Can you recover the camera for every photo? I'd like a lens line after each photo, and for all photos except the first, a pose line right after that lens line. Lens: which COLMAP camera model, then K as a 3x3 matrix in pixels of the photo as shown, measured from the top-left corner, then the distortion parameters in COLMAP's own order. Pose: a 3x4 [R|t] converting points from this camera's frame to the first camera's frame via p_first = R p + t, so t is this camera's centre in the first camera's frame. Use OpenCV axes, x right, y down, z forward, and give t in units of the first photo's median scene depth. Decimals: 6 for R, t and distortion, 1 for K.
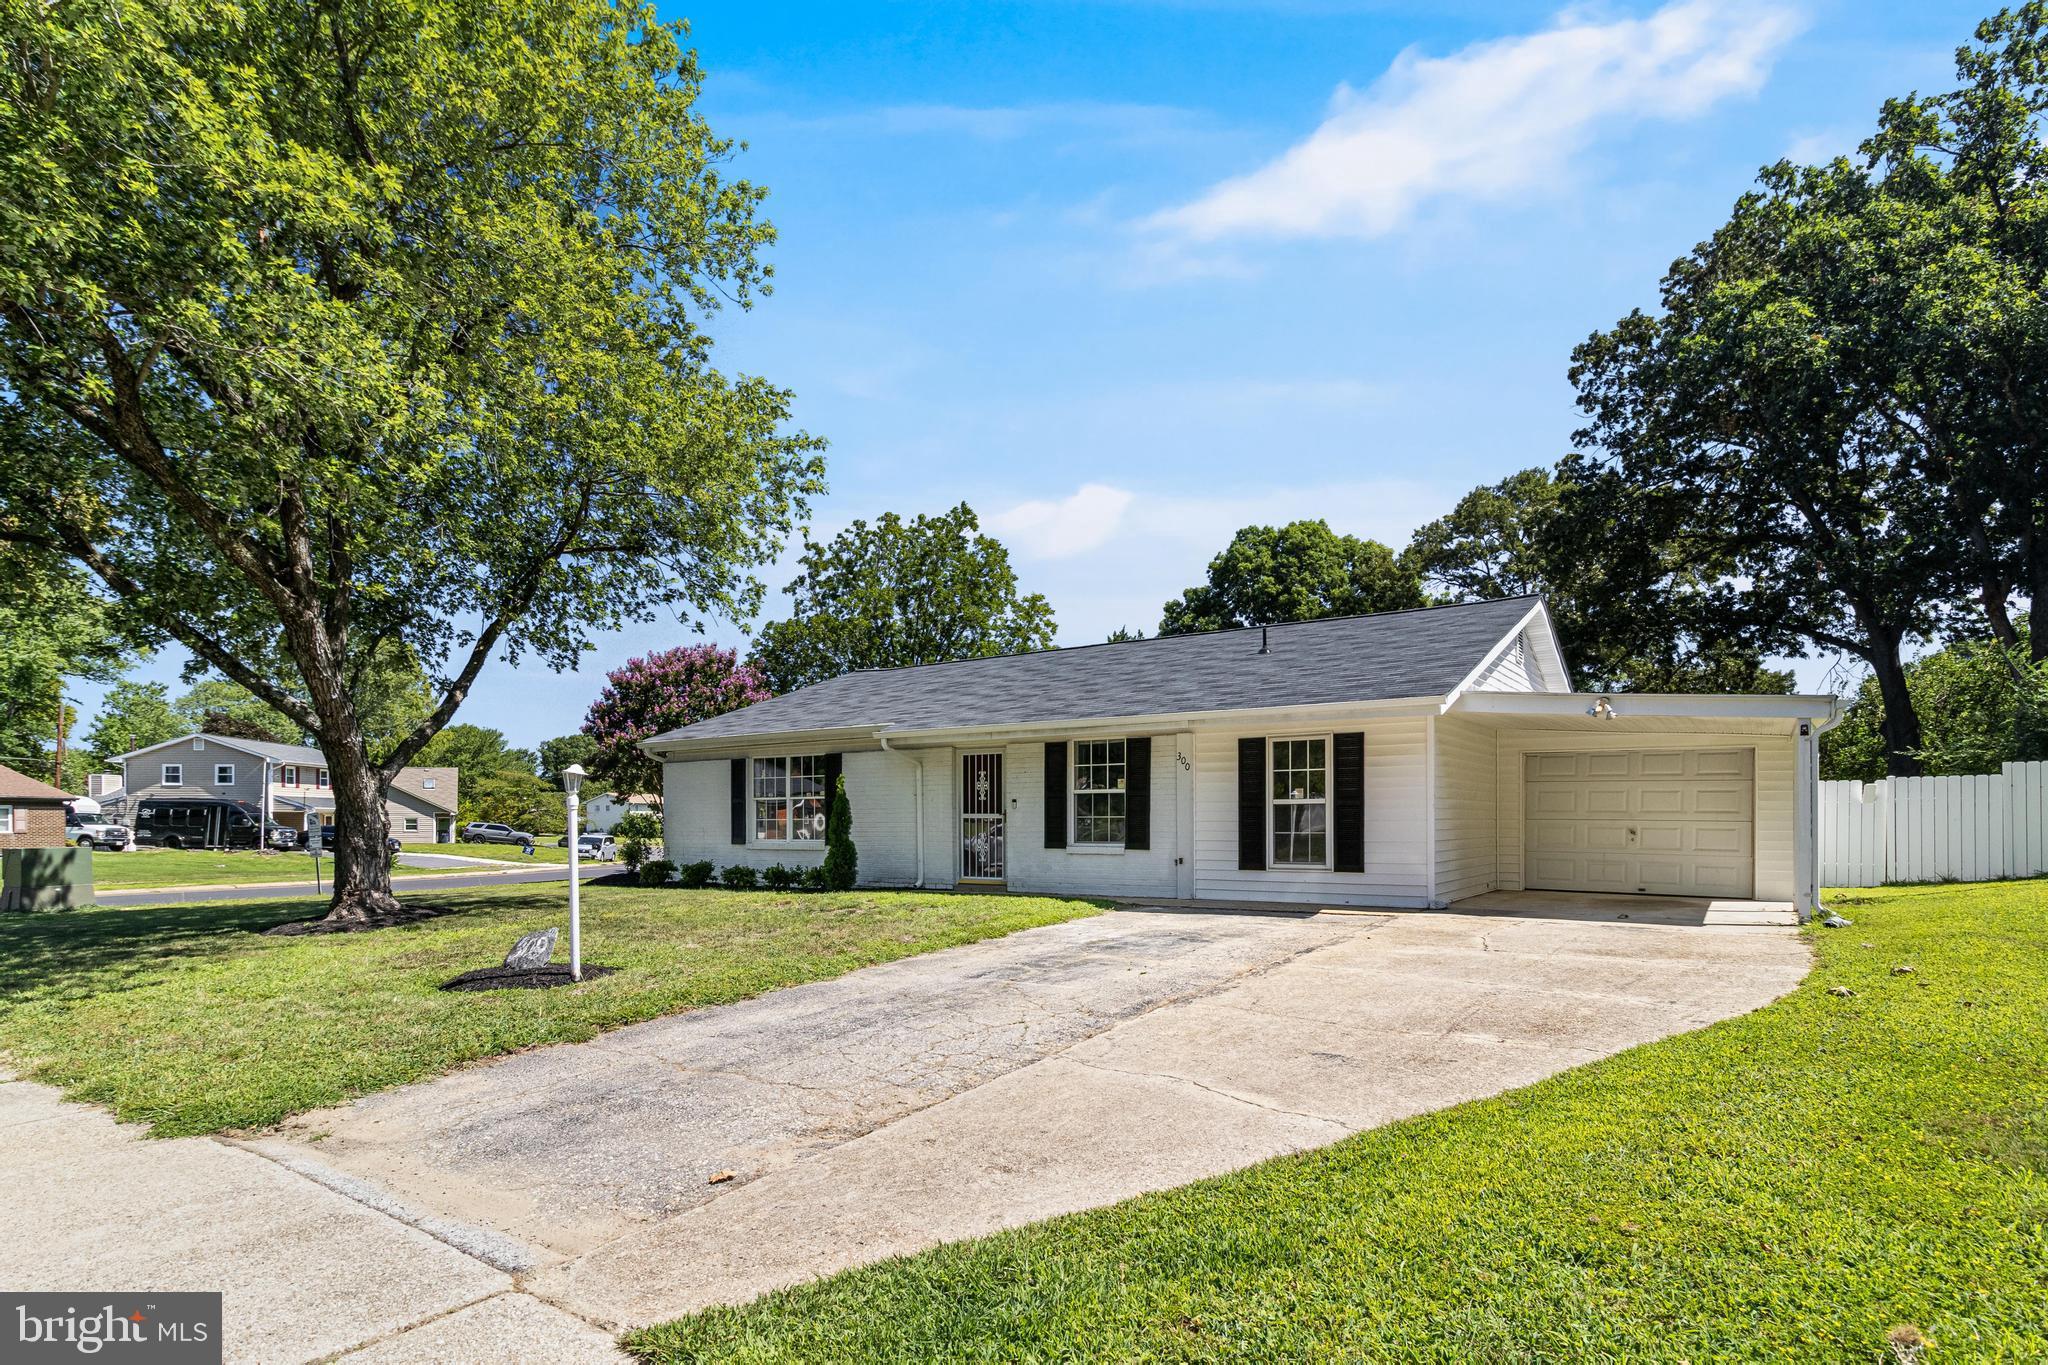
lens RADIAL K [[1064.6, 0, 1009.6], [0, 1064.6, 839.7], [0, 0, 1]] dist [-0.001372, 0.004831]
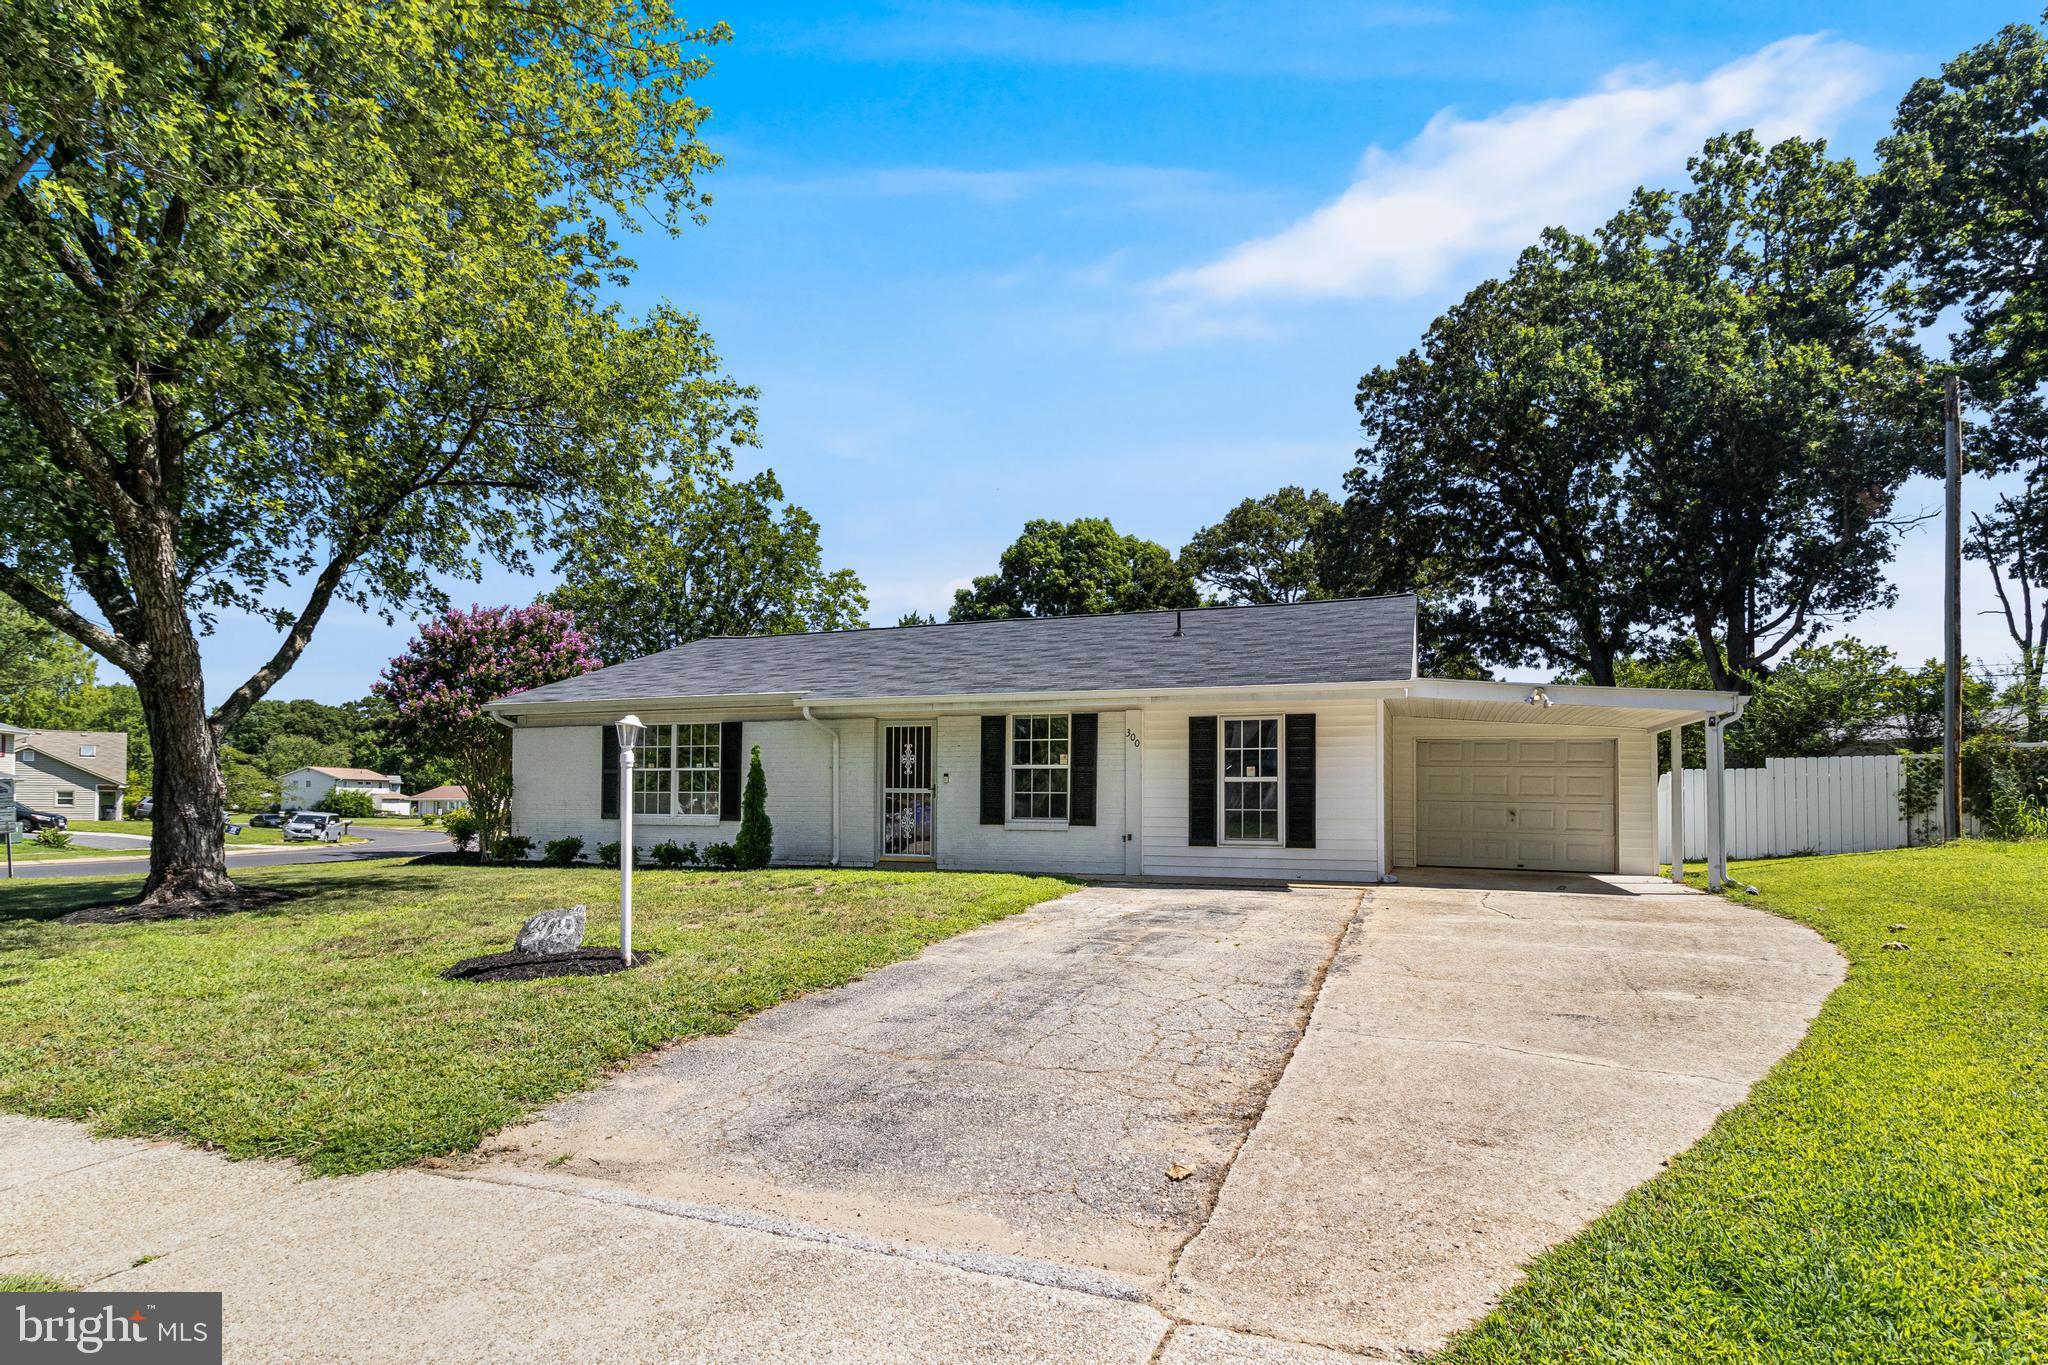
lens RADIAL K [[1064.6, 0, 1008.1], [0, 1064.6, 805.3], [0, 0, 1]] dist [-0.001372, 0.004831]
pose [[0.973265, 0.011451, 0.229401, -0.166253], [-0.007242, 0.999790, -0.019179, 0.009043], [-0.229573, 0.017005, 0.973143, 0.048036]]
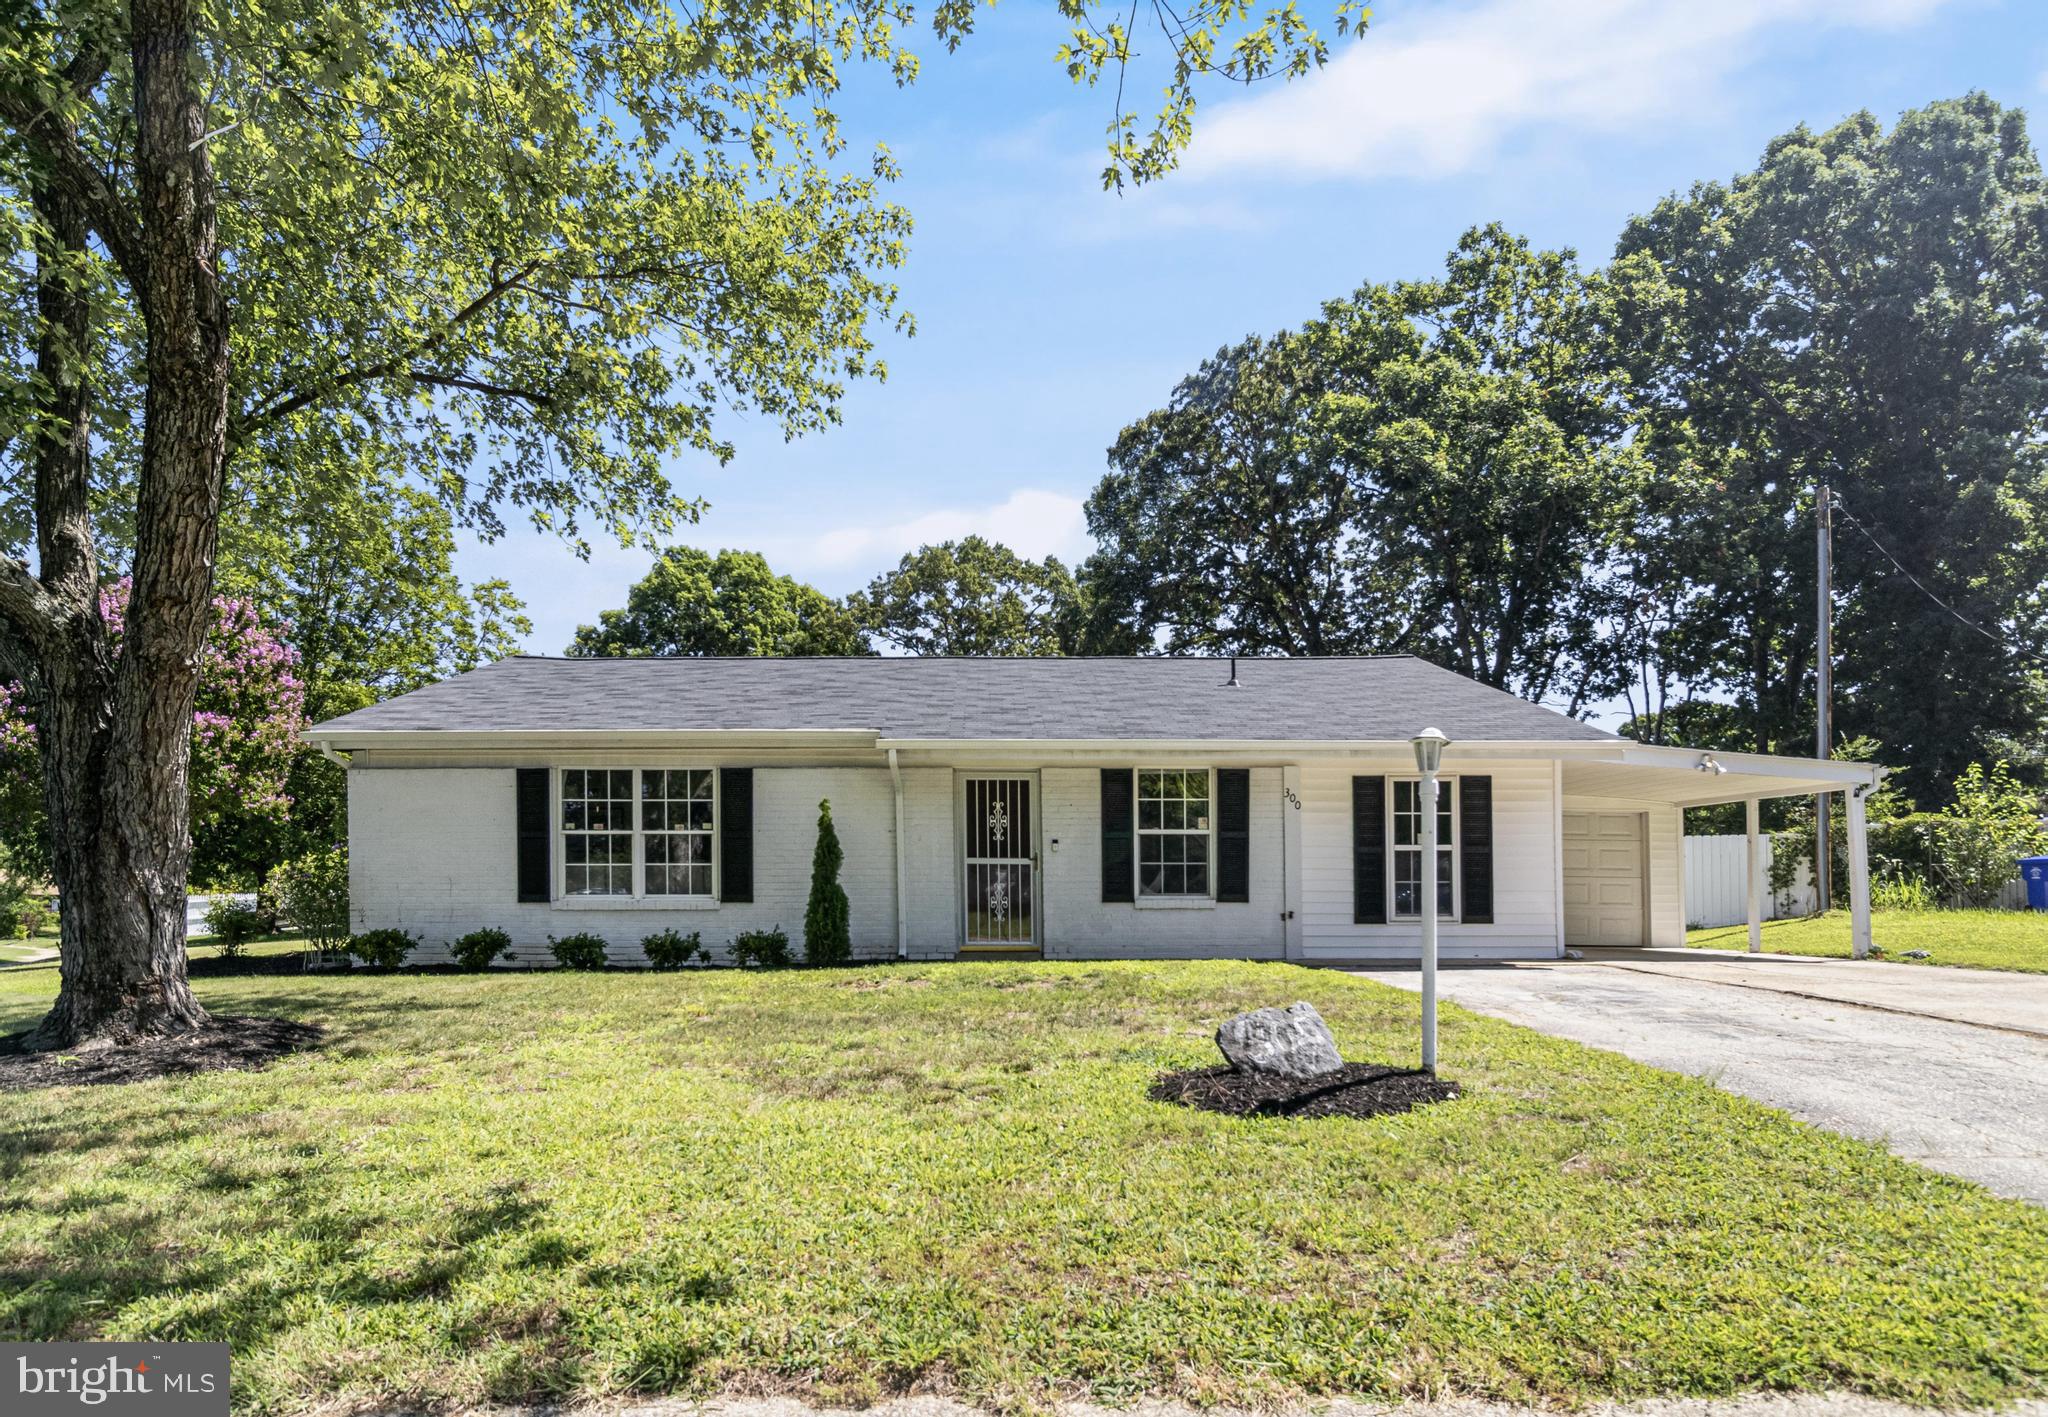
lens RADIAL K [[1208.2, 0, 968.7], [0, 1208.2, 913.6], [0, 0, 1]] dist [-0.000004, 0.001271]
pose [[0.833338, -0.002623, 0.552758, -0.549899], [0.005659, 0.999977, -0.003786, 0.019494], [-0.552735, 0.006283, 0.833333, 0.306824]]
